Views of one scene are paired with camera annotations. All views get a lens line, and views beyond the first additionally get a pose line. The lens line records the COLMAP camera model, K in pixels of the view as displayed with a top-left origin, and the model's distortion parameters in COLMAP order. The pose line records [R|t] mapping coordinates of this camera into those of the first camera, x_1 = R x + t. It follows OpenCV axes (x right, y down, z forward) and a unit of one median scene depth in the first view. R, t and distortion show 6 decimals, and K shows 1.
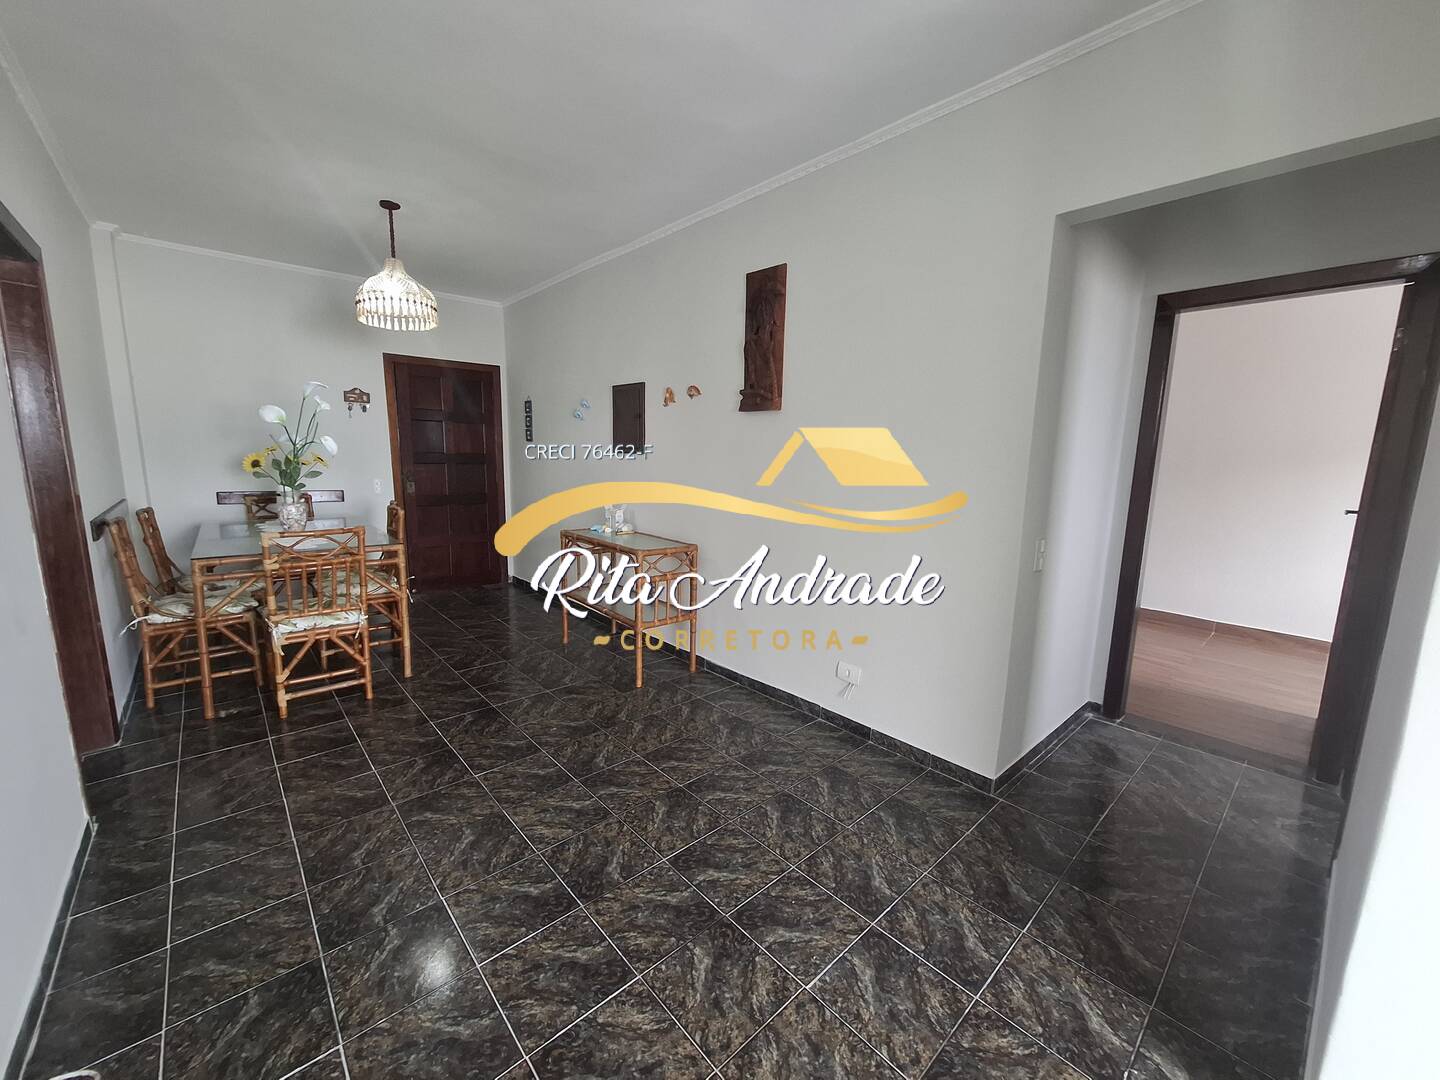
lens RADIAL K [[568.1, 0, 721.6], [0, 568.1, 538.9], [0, 0, 1]] dist [-0.004815, 0.001272]
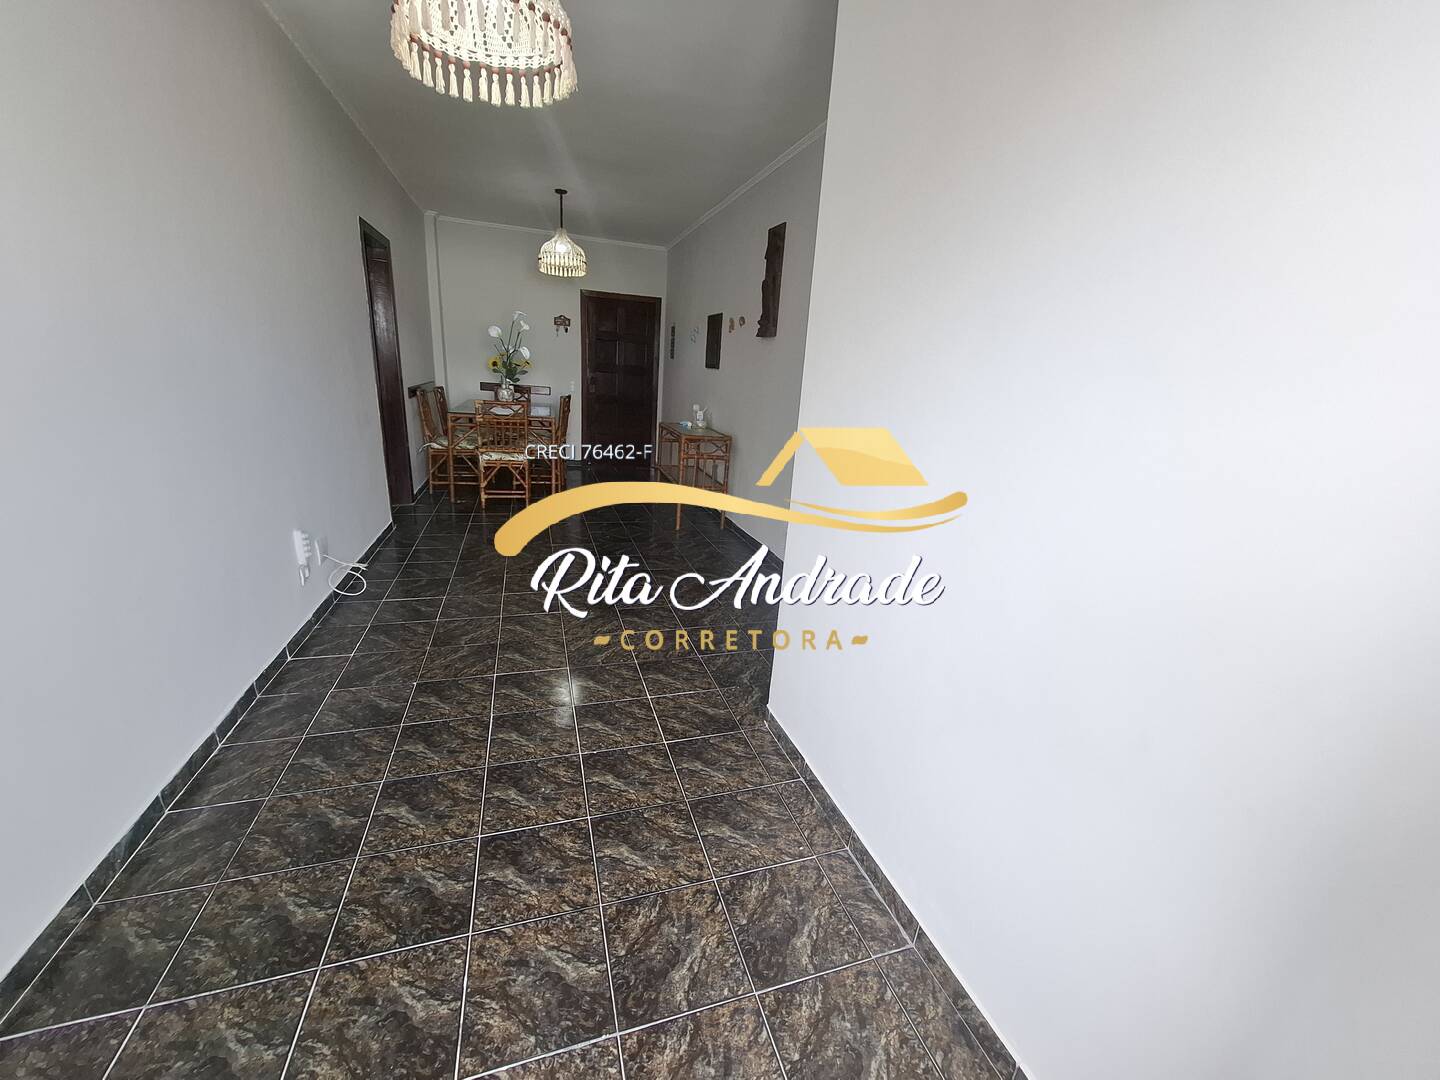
lens RADIAL K [[568.1, 0, 724.9], [0, 568.1, 543.5], [0, 0, 1]] dist [-0.004815, 0.001272]
pose [[0.912354, 0.160613, -0.376583, 0.567863], [-0.112201, 0.982708, 0.147296, 0.070739], [0.393728, -0.092133, 0.914598, -0.322504]]
